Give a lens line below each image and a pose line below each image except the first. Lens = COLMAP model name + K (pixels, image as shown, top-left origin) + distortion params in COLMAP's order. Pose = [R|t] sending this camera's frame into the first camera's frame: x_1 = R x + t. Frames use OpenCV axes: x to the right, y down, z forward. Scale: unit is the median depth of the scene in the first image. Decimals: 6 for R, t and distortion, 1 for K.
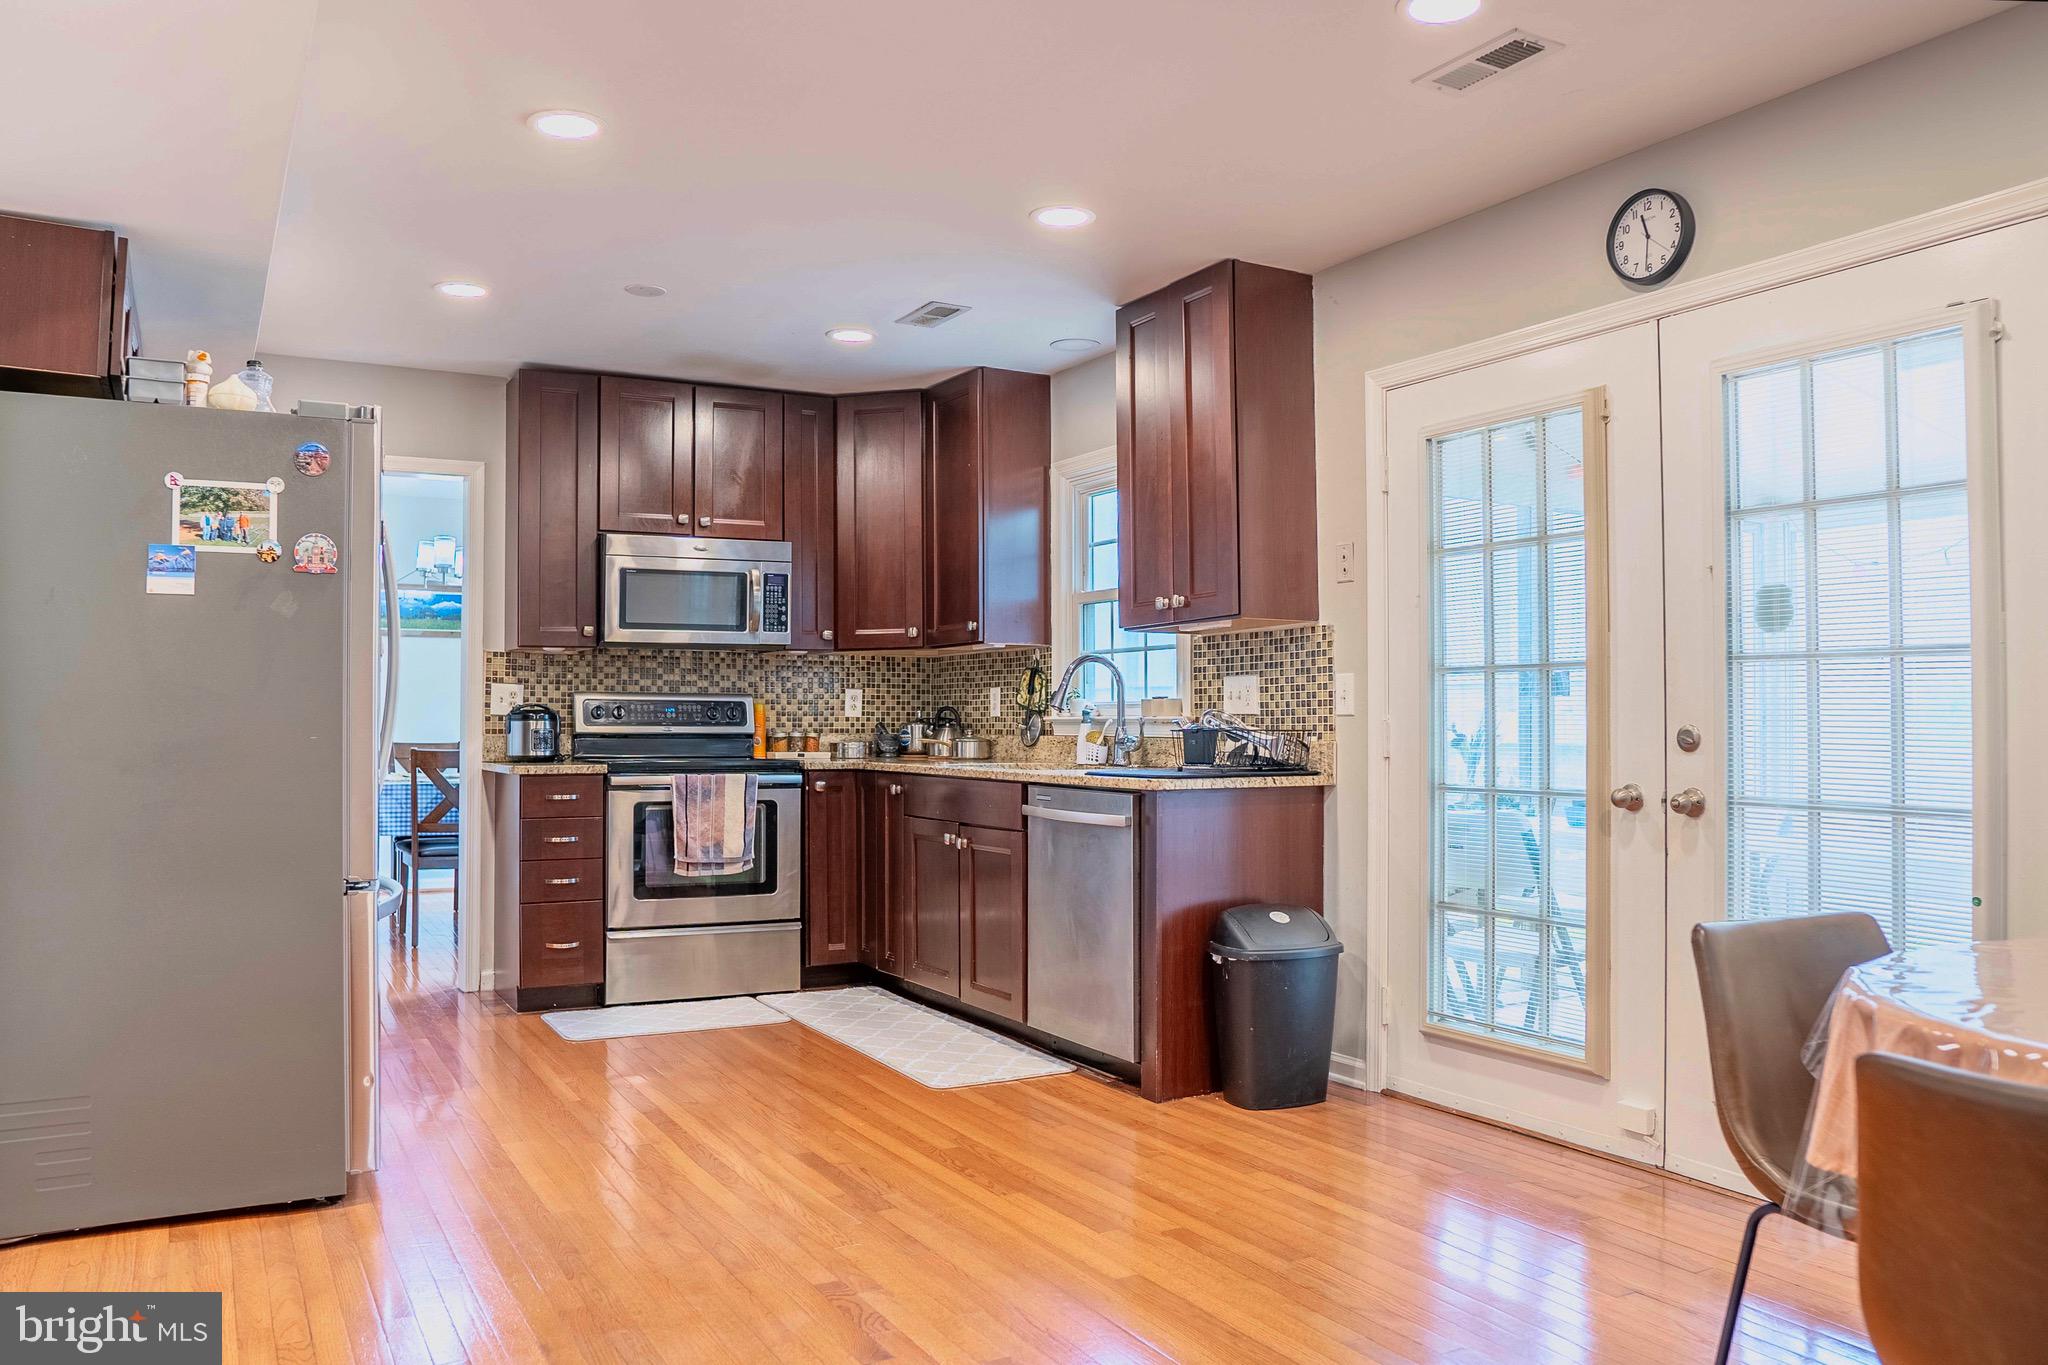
lens RADIAL K [[1477.5, 0, 1024.0], [0, 1477.5, 682.5], [0, 0, 1]] dist [-0.123541, 0.092591]
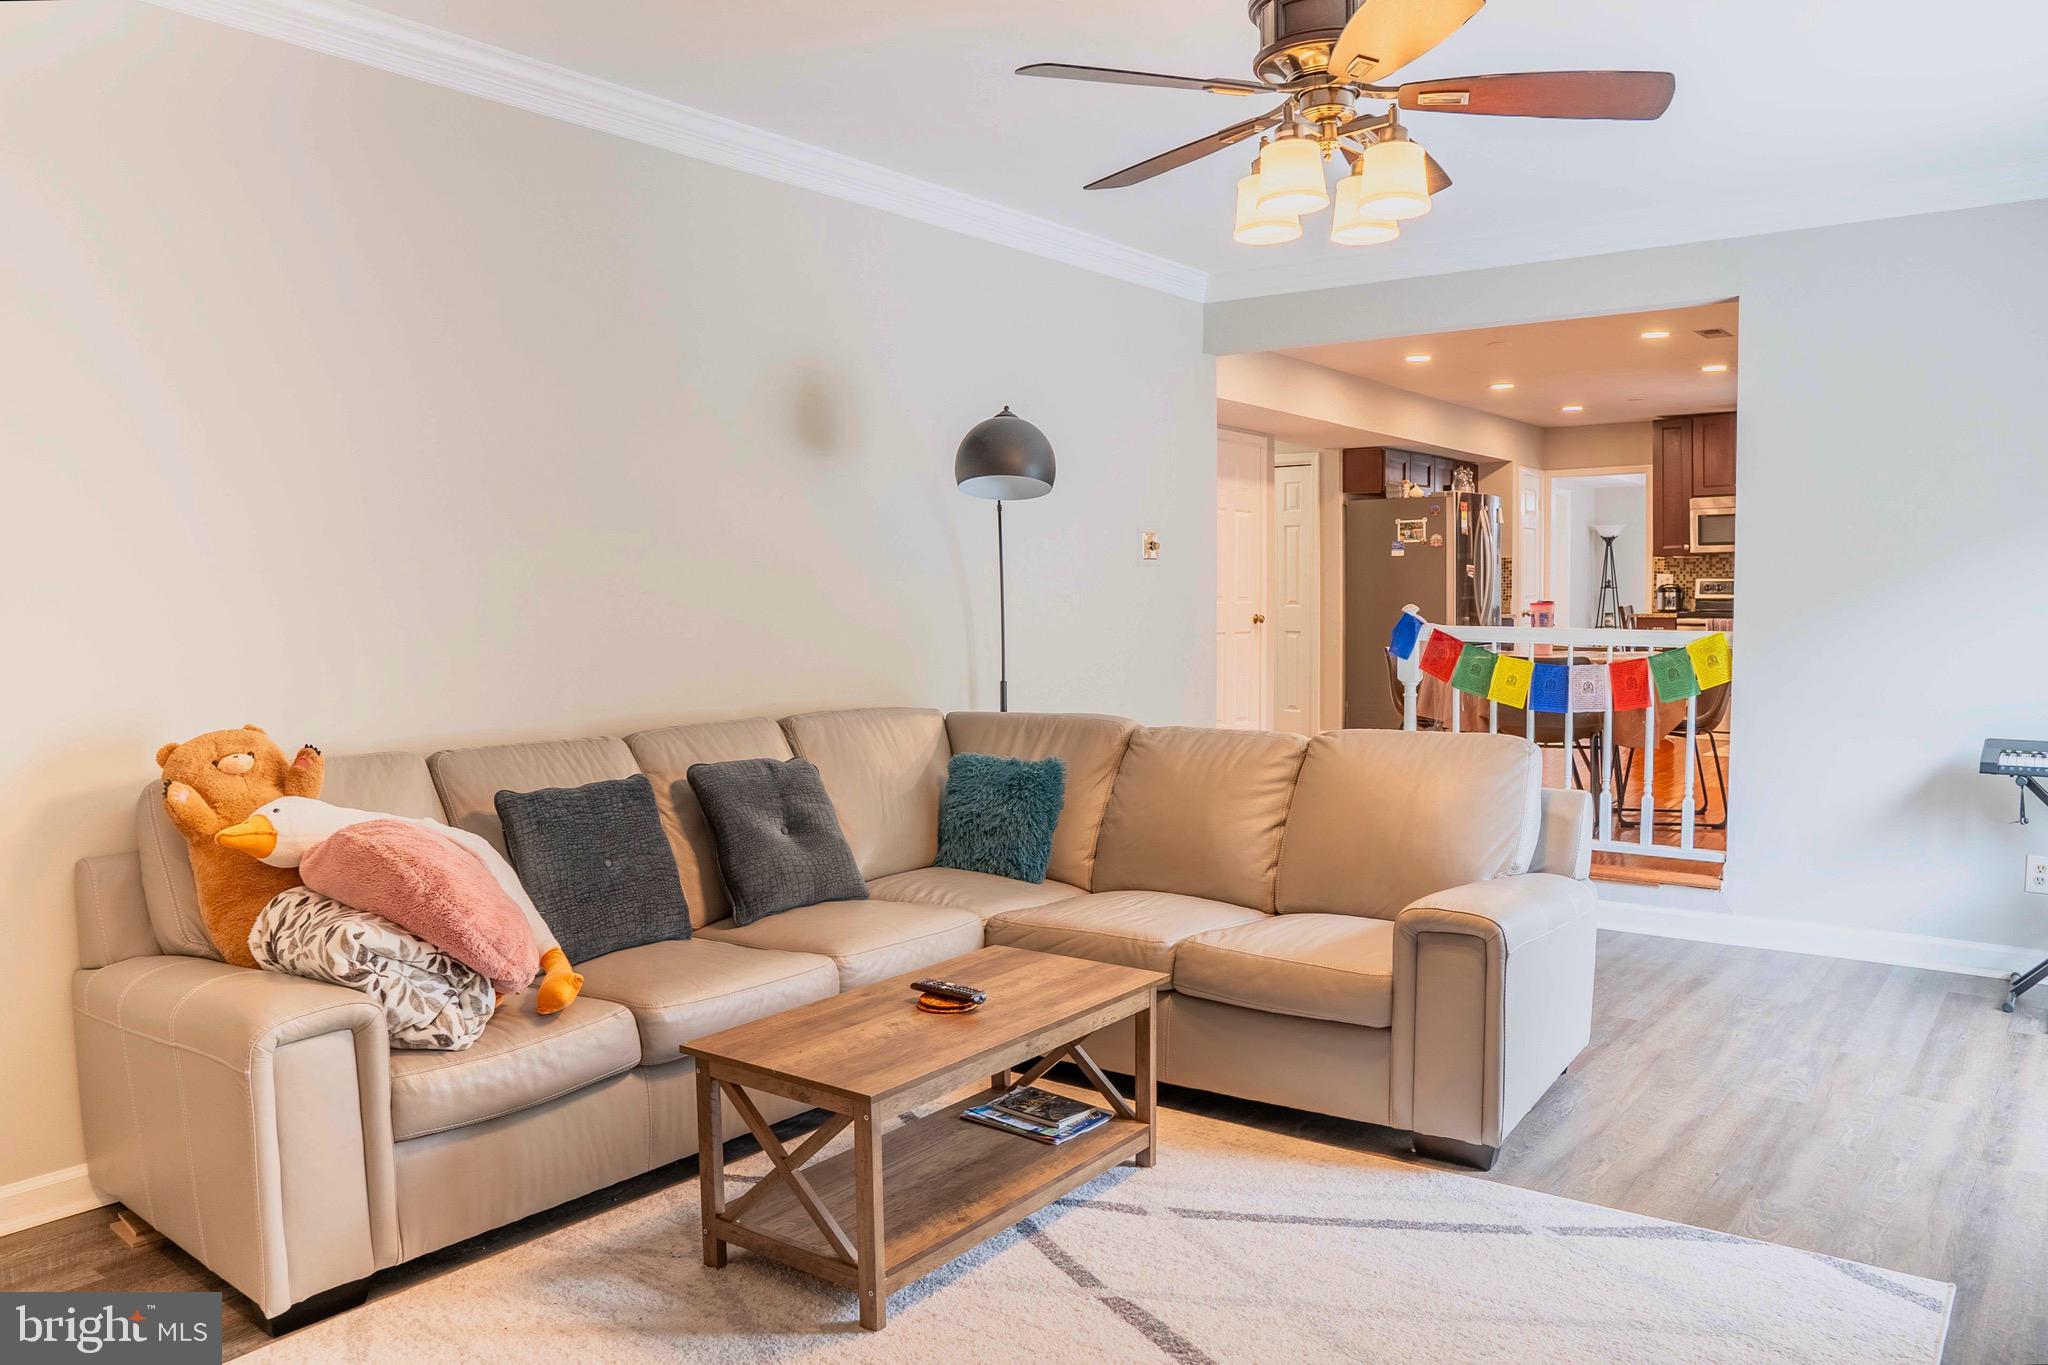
lens RADIAL K [[1477.5, 0, 1024.0], [0, 1477.5, 682.5], [0, 0, 1]] dist [-0.123541, 0.092591]
pose [[0.399926, 0.047546, -0.915313, 1.160837], [0.032144, 0.997312, 0.065851, -0.009956], [0.915983, -0.055757, 0.397323, -0.624608]]
